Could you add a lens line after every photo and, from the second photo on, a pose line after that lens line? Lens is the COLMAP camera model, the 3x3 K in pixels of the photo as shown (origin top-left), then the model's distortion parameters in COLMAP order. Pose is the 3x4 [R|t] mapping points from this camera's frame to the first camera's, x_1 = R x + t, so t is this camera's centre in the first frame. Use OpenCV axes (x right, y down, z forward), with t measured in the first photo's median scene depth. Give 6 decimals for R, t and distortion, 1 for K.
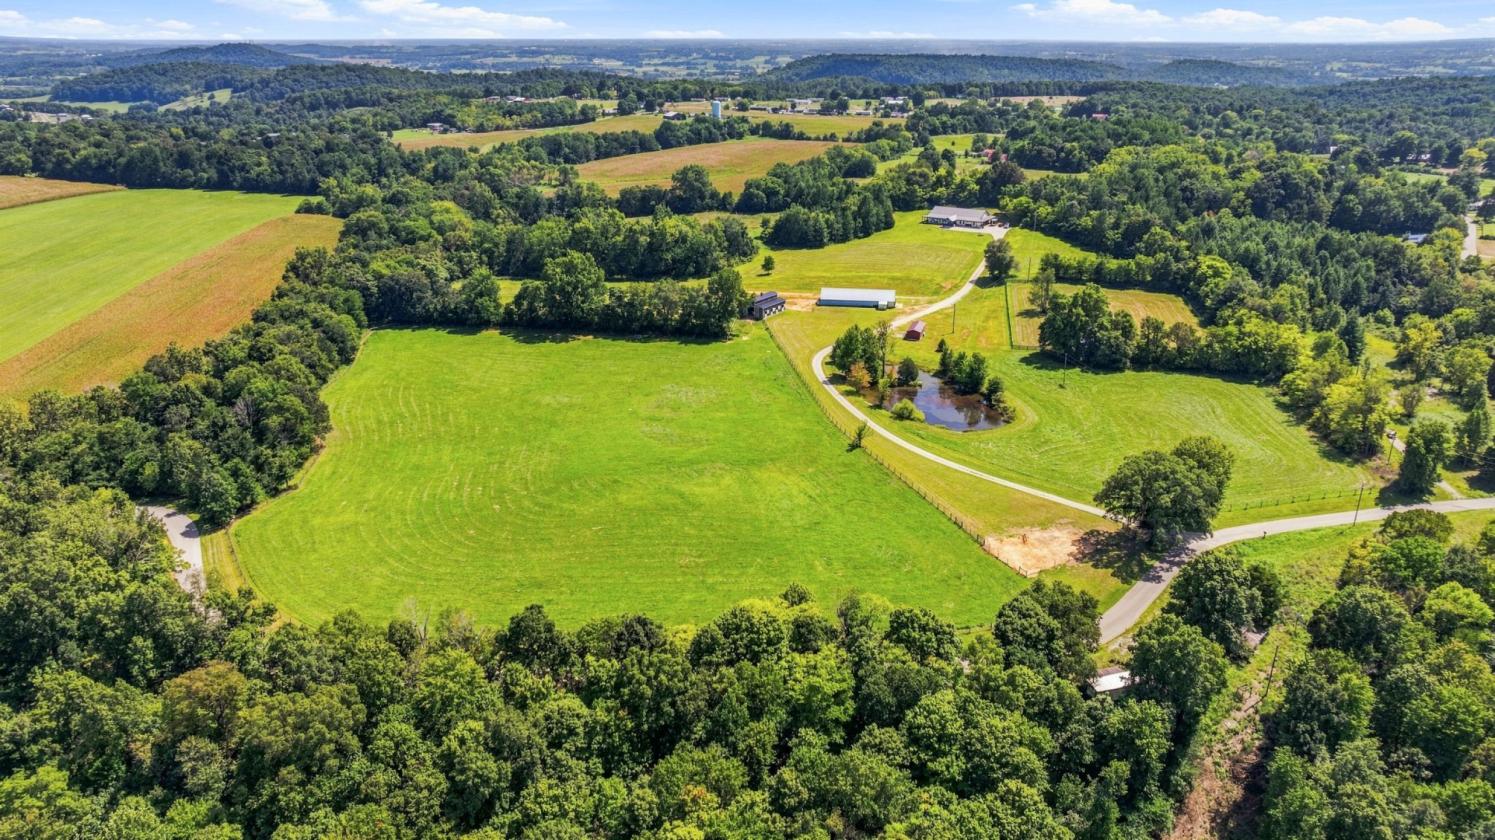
lens RADIAL K [[1055.4, 0, 747.5], [0, 1055.4, 420.0], [0, 0, 1]] dist [-0.018062, -0.001198]
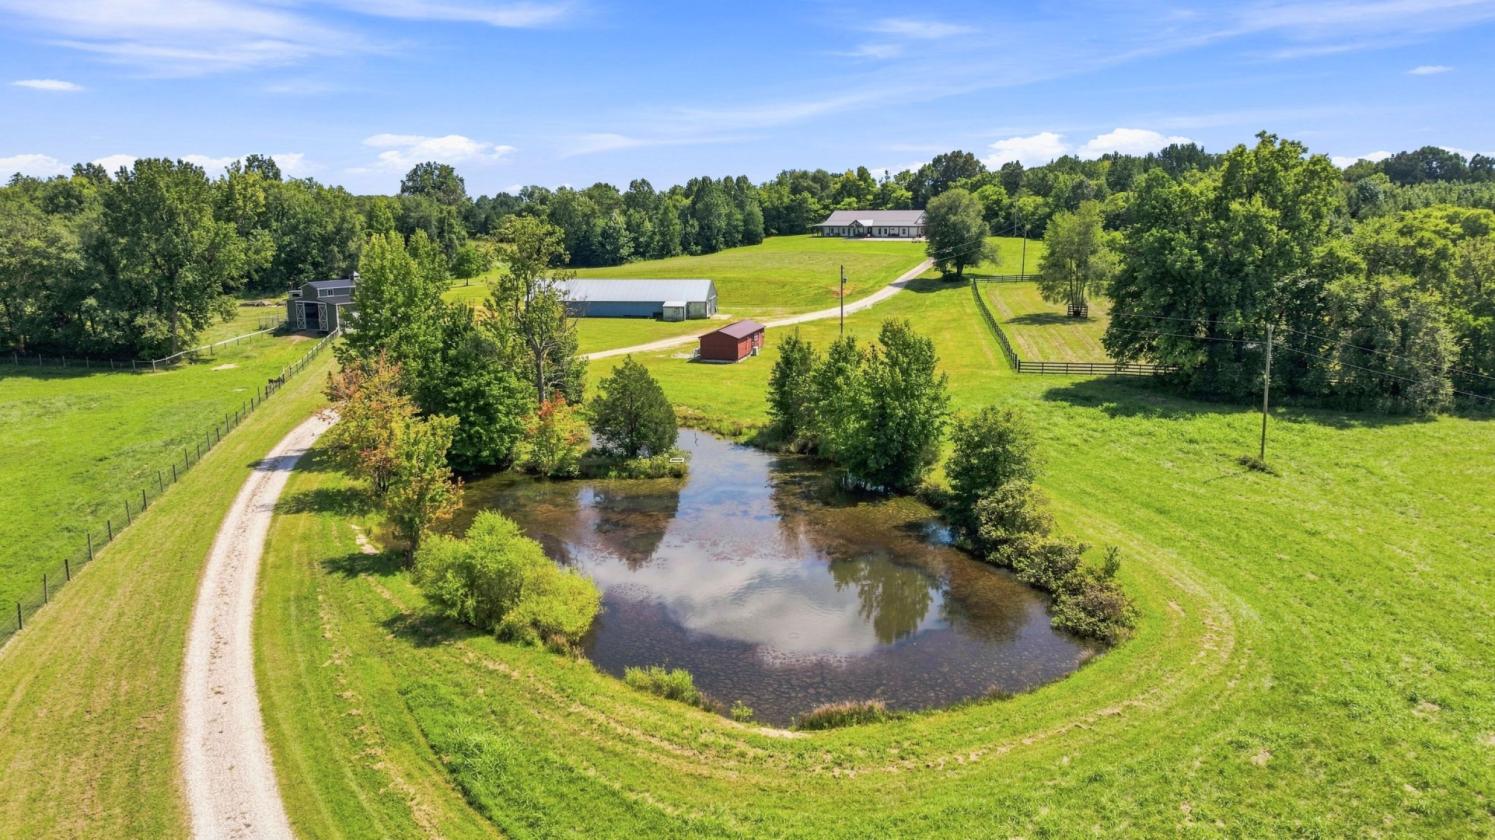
lens RADIAL K [[1055.4, 0, 747.5], [0, 1055.4, 420.0], [0, 0, 1]] dist [-0.018062, -0.001198]
pose [[0.998787, -0.010226, 0.048168, 0.106681], [0.017654, 0.987536, -0.156399, -0.004034], [-0.045968, 0.157059, 0.986519, 0.479402]]
